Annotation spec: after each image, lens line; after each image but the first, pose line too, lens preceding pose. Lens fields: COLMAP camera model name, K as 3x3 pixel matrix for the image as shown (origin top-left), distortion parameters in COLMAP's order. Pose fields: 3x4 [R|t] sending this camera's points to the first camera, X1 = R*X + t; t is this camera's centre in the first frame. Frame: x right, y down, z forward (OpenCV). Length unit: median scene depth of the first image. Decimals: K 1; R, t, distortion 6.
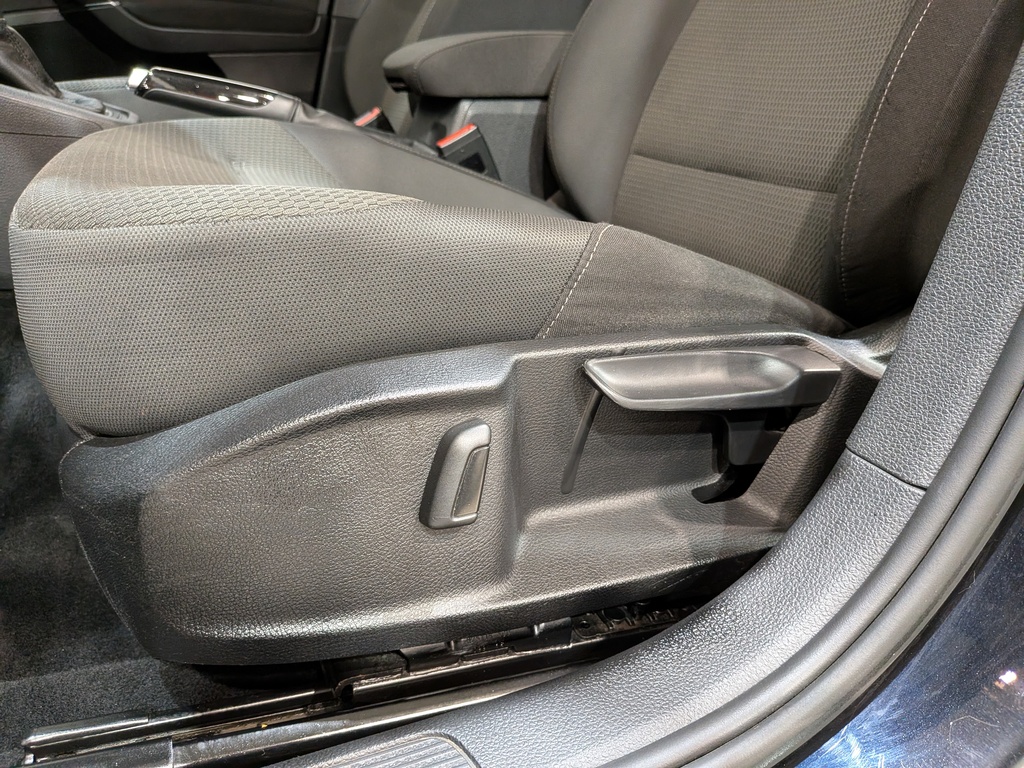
lens RADIAL K [[745.7, 0, 502.1], [0, 745.7, 392.3], [0, 0, 1]] dist [0.034443, -0.092088]
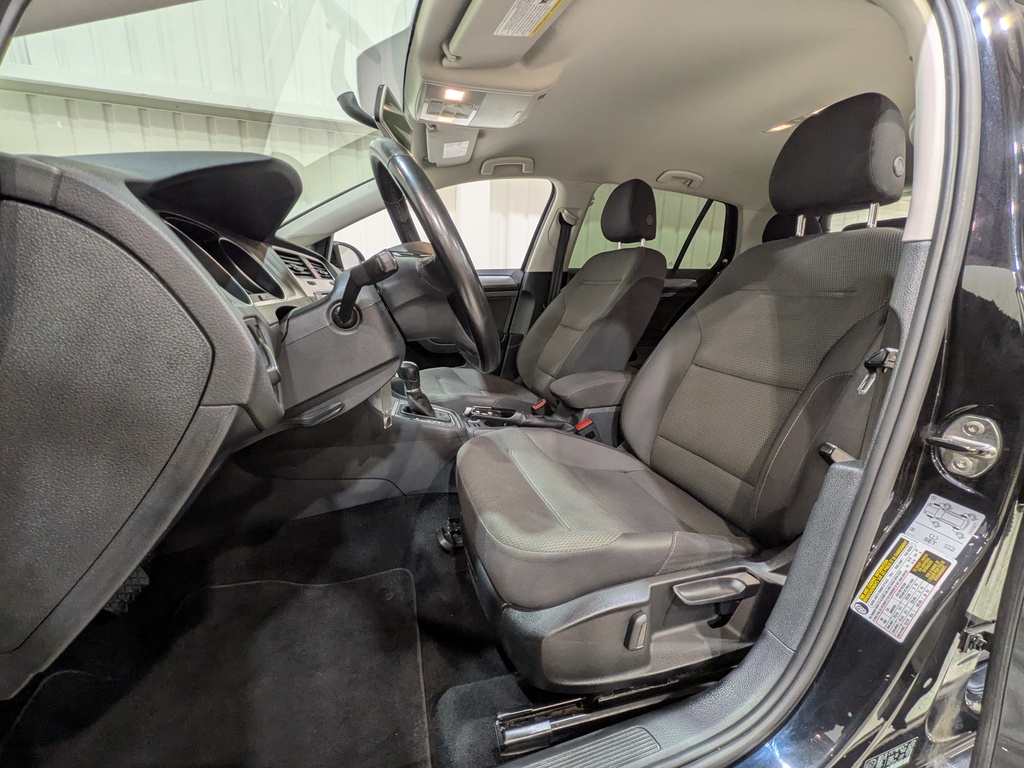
lens RADIAL K [[402.0, 0, 512.0], [0, 402.0, 384.0], [0, 0, 1]] dist [0.000658, 0.000088]
pose [[0.995147, -0.003506, -0.098333, -0.345473], [-0.012231, 0.987206, -0.158982, -0.539742], [0.097632, 0.159413, 0.982372, -0.741824]]
